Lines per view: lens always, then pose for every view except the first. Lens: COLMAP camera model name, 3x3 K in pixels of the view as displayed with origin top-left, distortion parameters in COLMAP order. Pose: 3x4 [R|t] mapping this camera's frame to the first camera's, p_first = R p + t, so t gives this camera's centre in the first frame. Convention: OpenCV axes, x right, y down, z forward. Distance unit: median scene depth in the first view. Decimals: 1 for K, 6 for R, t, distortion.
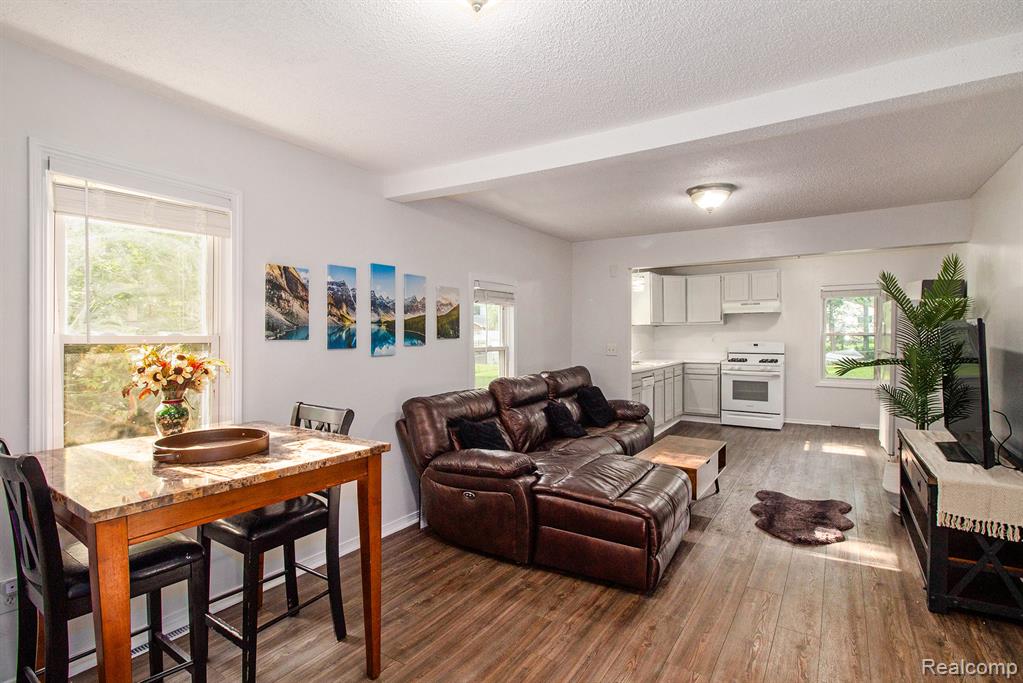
lens RADIAL K [[498.9, 0, 514.4], [0, 498.9, 341.2], [0, 0, 1]] dist [0.000909, -0.000198]
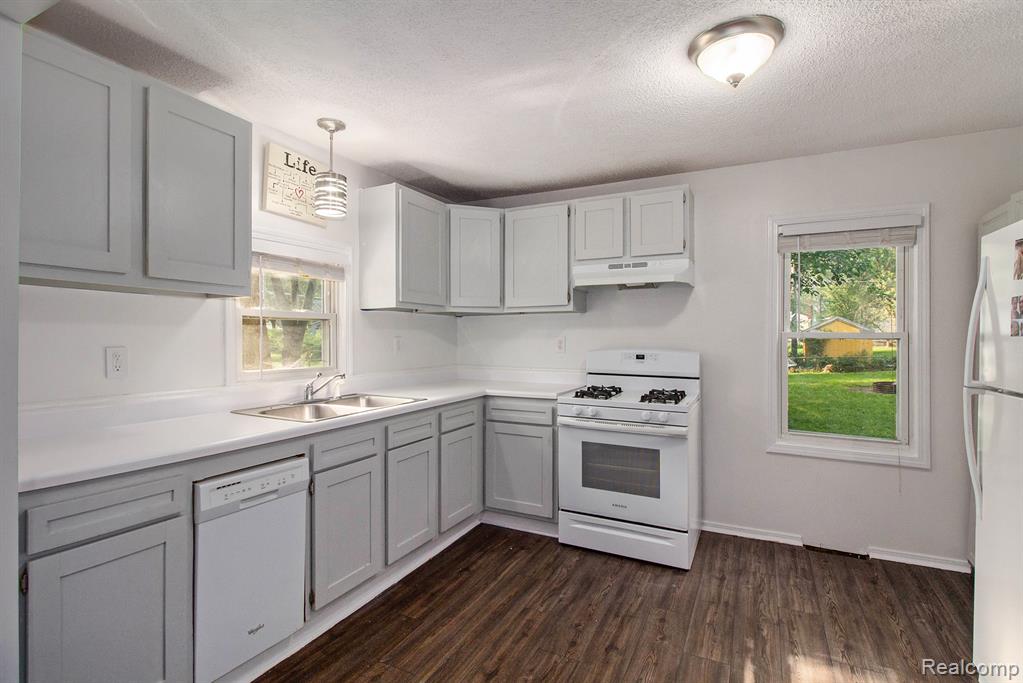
lens RADIAL K [[498.9, 0, 509.4], [0, 498.9, 339.6], [0, 0, 1]] dist [0.000909, -0.000198]
pose [[0.993648, 0.008567, 0.112205, 0.319597], [-0.007948, 0.999951, -0.005963, -0.004875], [-0.112251, 0.005033, 0.993667, 0.572187]]
